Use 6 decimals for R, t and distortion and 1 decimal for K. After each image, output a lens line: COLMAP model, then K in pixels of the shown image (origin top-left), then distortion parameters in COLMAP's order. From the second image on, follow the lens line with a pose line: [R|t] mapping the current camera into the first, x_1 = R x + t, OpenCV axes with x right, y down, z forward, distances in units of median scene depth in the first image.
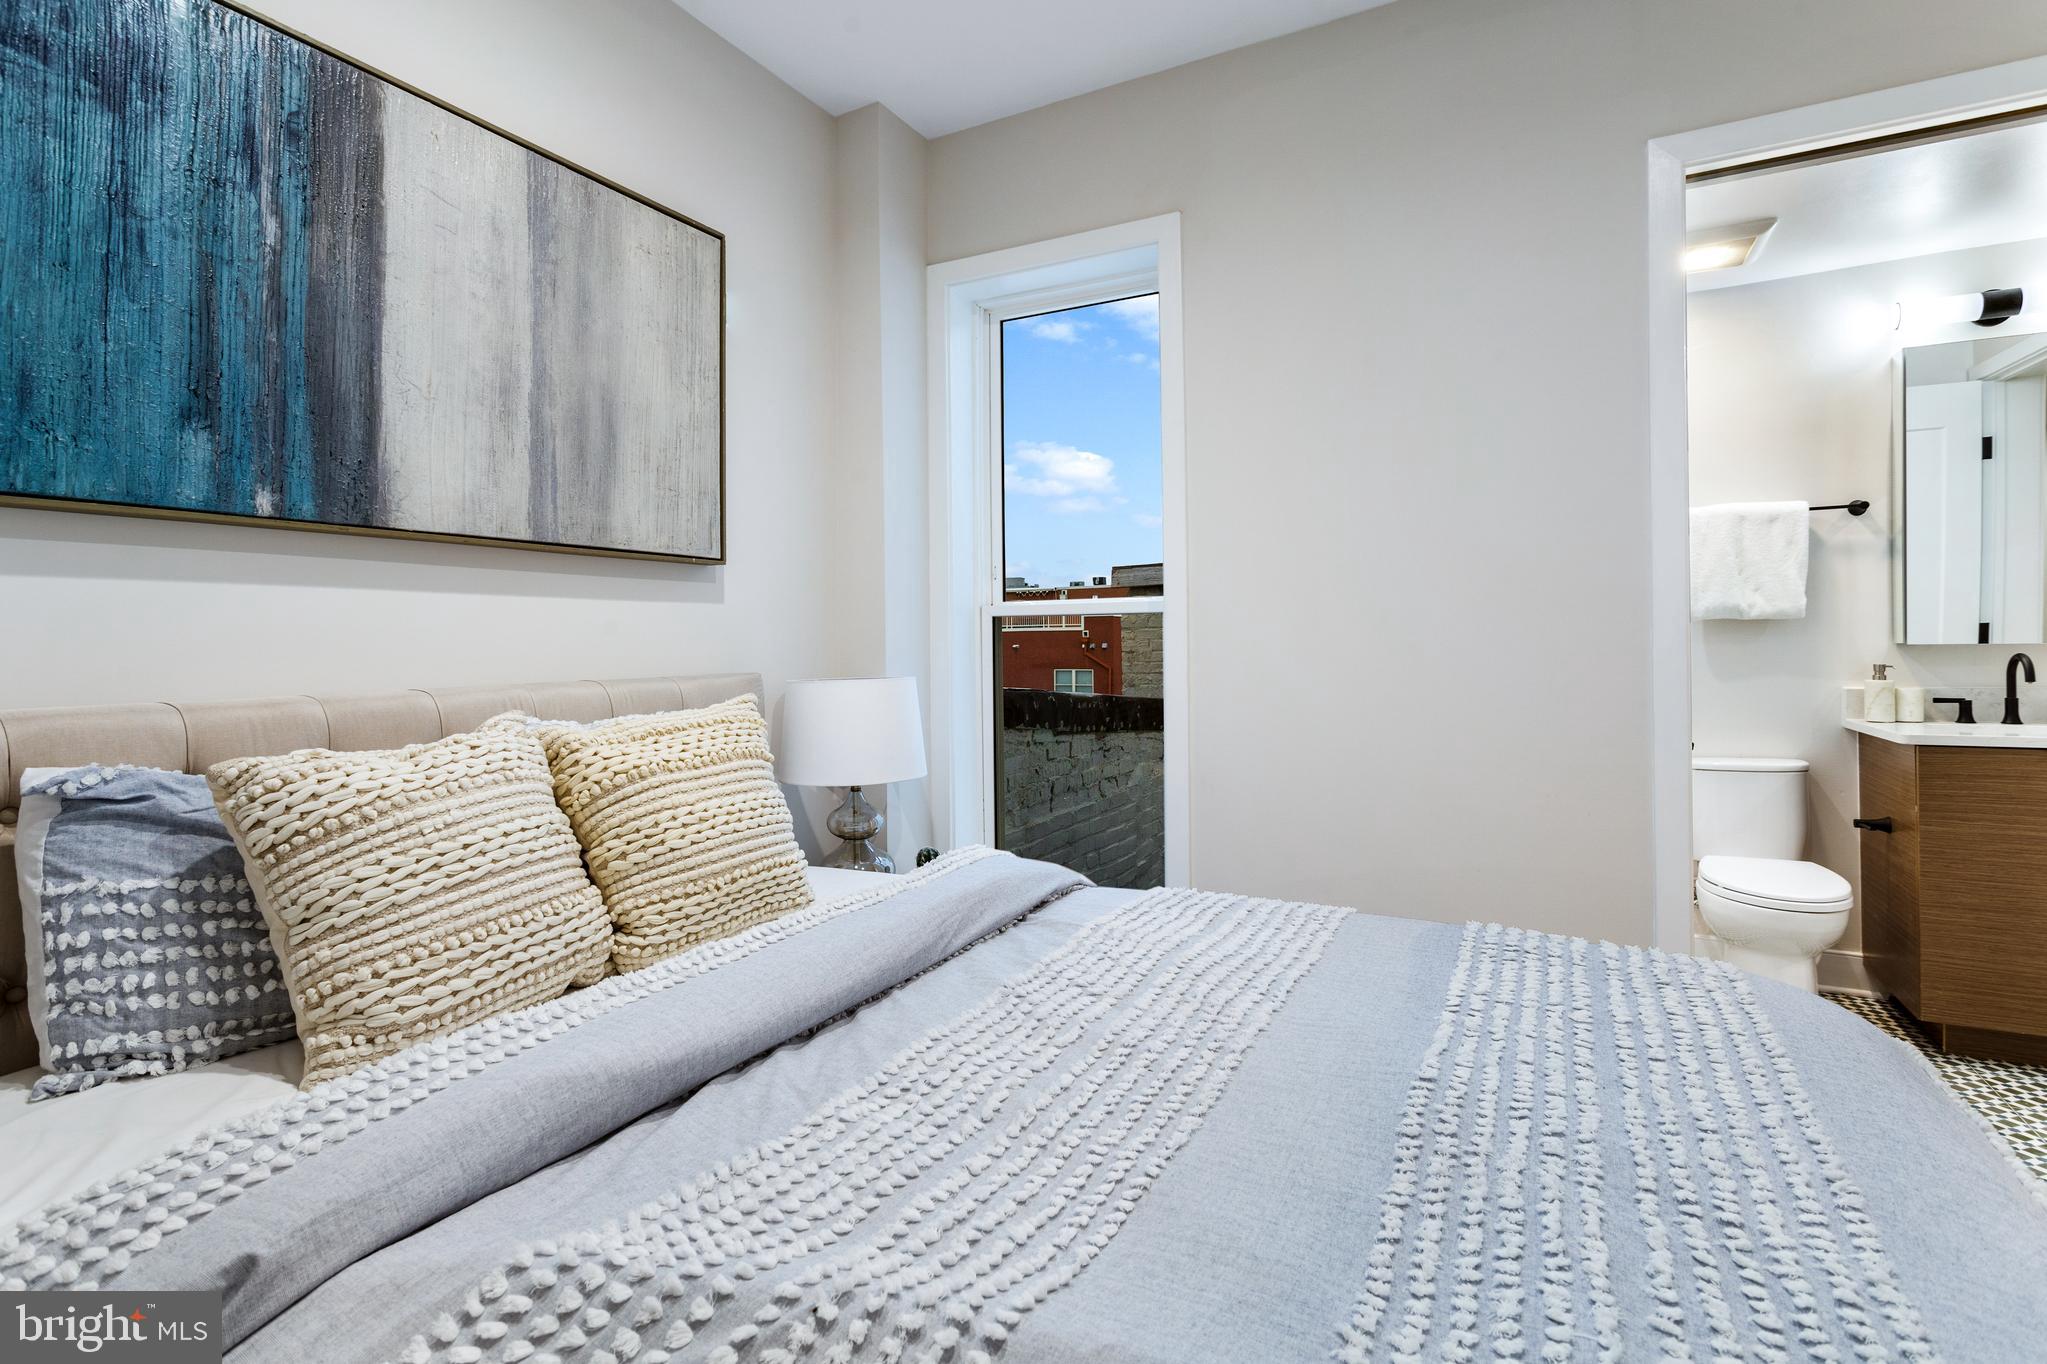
lens RADIAL K [[986.1, 0, 1045.8], [0, 986.1, 646.6], [0, 0, 1]] dist [-0.004867, 0.001736]
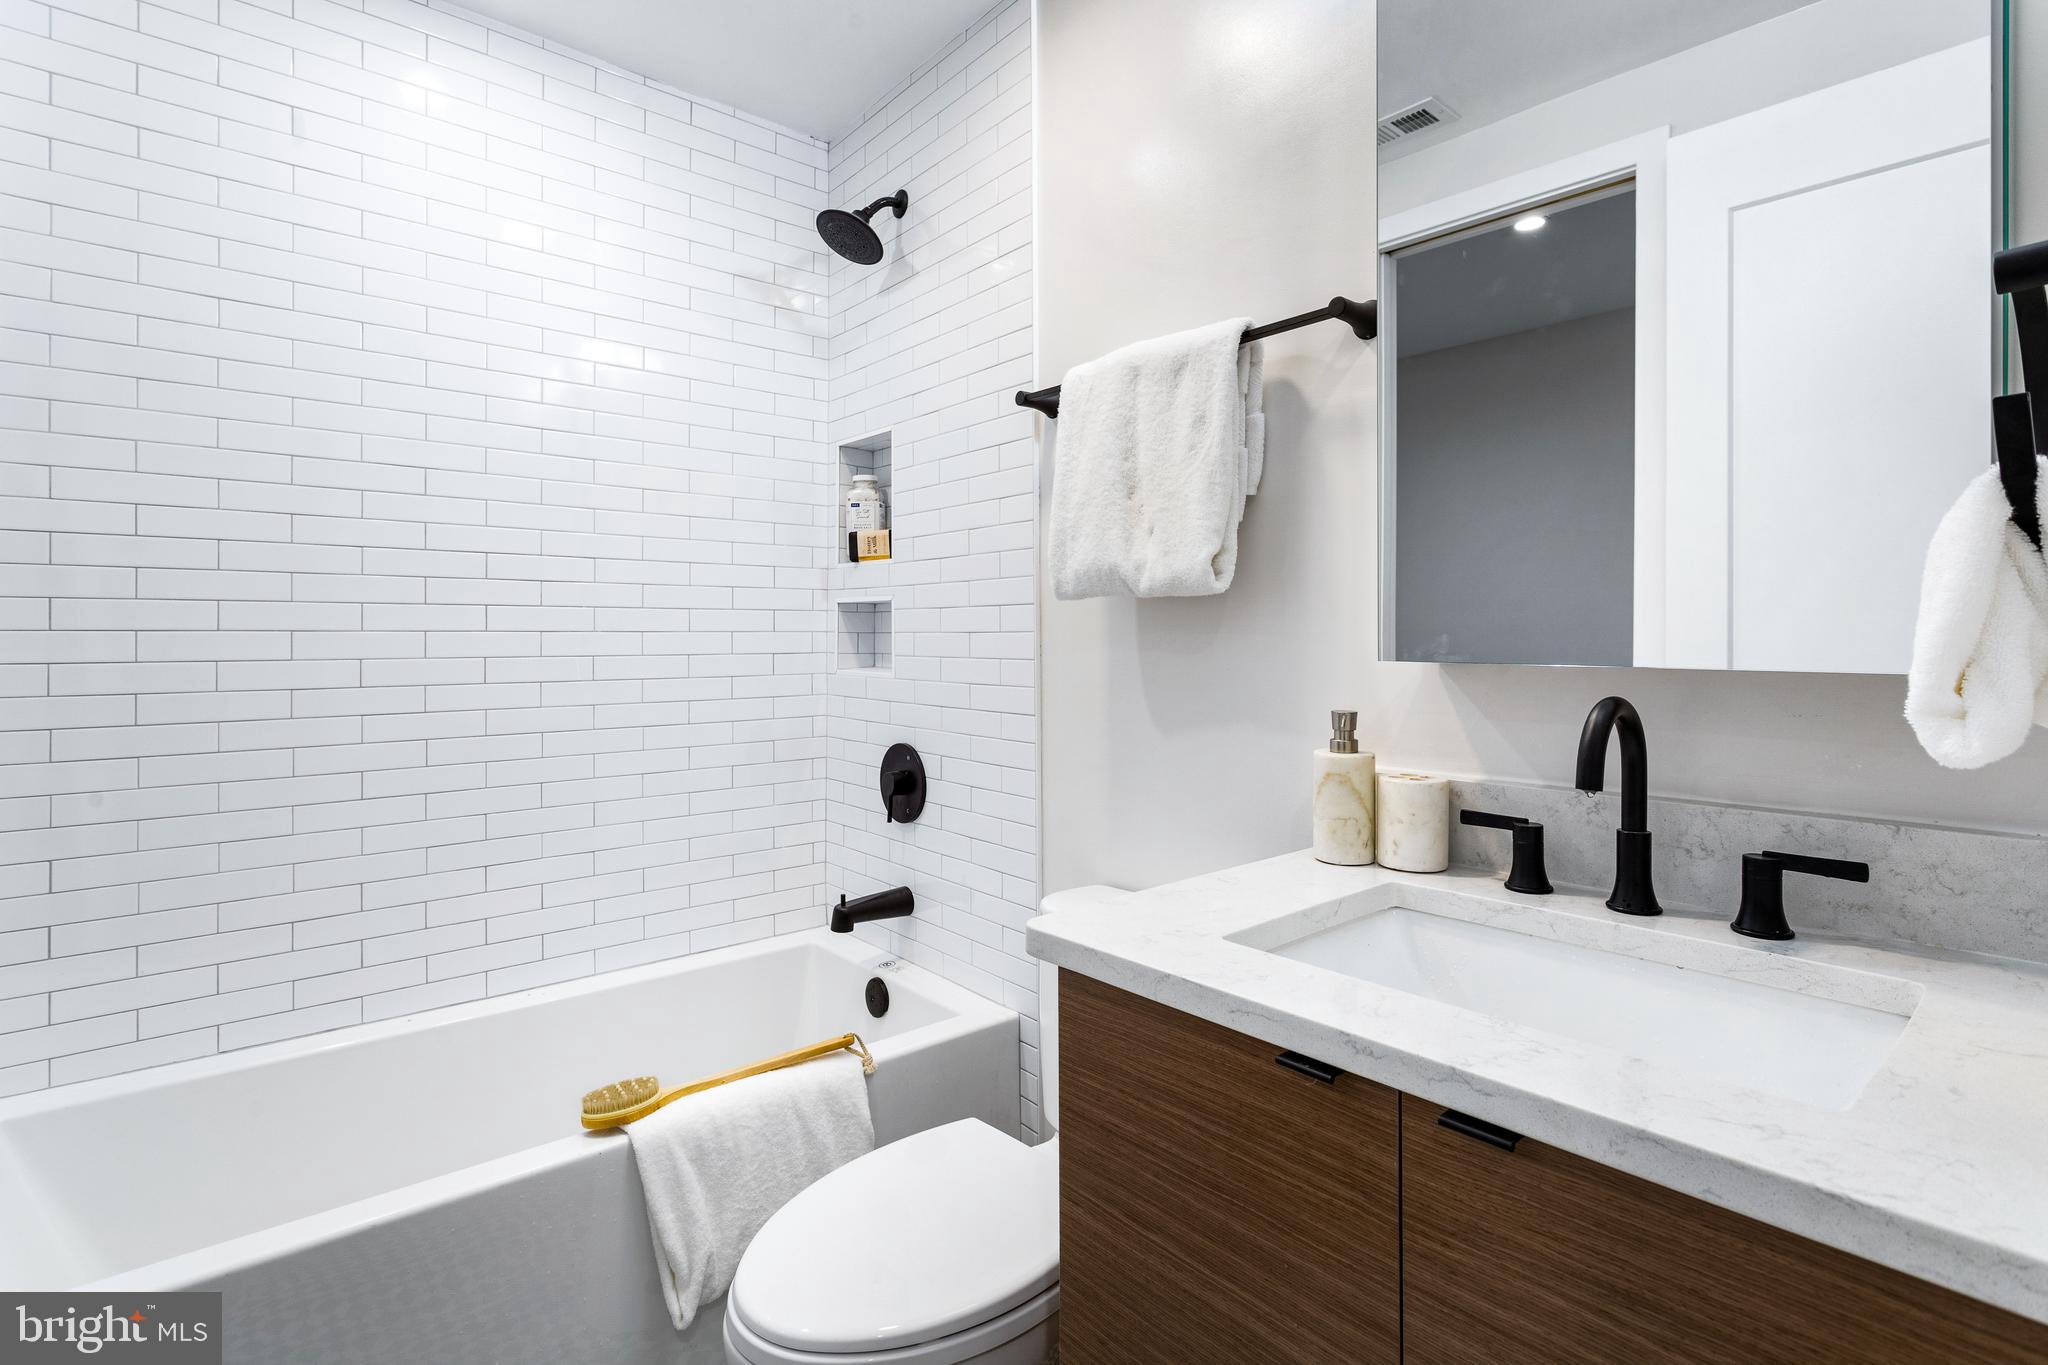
lens RADIAL K [[986.6, 0, 1041.3], [0, 986.6, 645.4], [0, 0, 1]] dist [-0.004867, 0.001736]
pose [[0.925751, 0.011475, -0.377960, 0.844300], [-0.008120, 0.999912, 0.010470, -0.010425], [0.378047, -0.006624, 0.925763, 0.569604]]
